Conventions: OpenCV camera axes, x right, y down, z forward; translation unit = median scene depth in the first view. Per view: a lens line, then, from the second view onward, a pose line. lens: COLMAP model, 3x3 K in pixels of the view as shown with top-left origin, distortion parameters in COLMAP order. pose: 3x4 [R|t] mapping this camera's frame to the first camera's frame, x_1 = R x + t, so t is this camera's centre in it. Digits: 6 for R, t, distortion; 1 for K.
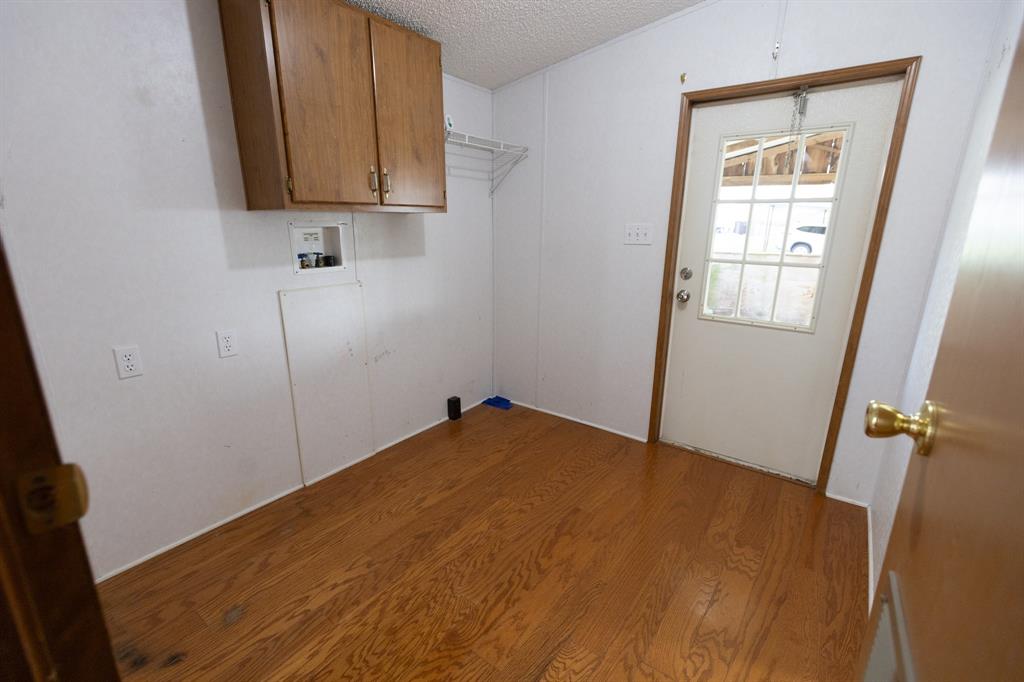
lens RADIAL K [[460.4, 0, 510.0], [0, 460.4, 341.4], [0, 0, 1]] dist [0.002161, 0.000427]
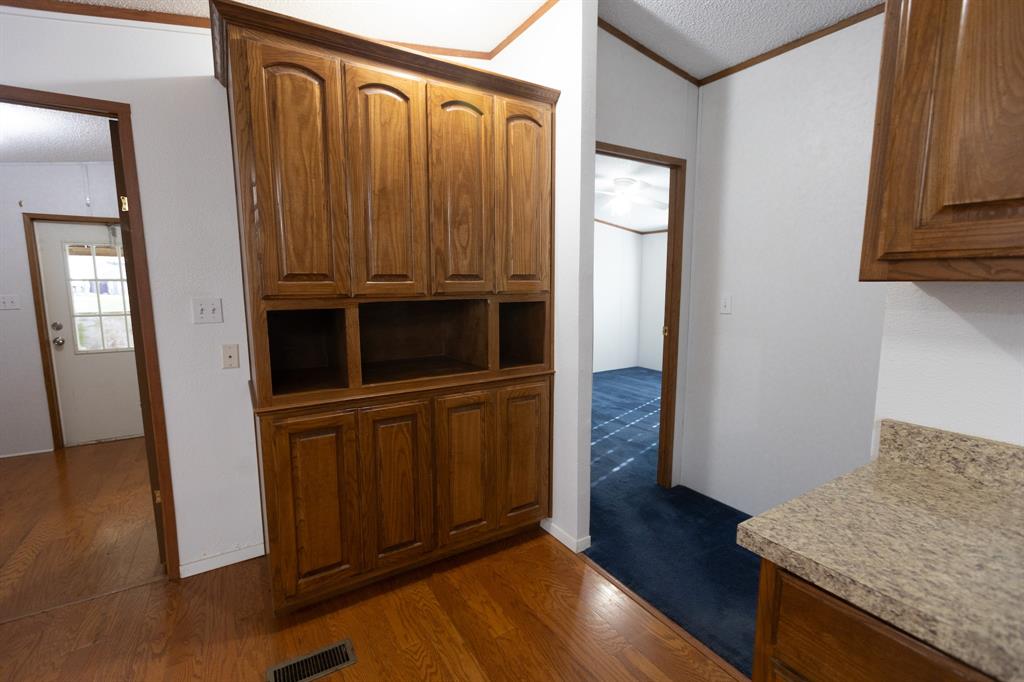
lens RADIAL K [[460.4, 0, 513.7], [0, 460.4, 344.9], [0, 0, 1]] dist [0.002161, 0.000427]
pose [[0.368601, -0.127070, 0.920862, -0.455833], [0.258758, 0.965487, 0.029652, 0.248429], [-0.892848, 0.227351, 0.388760, -0.887818]]
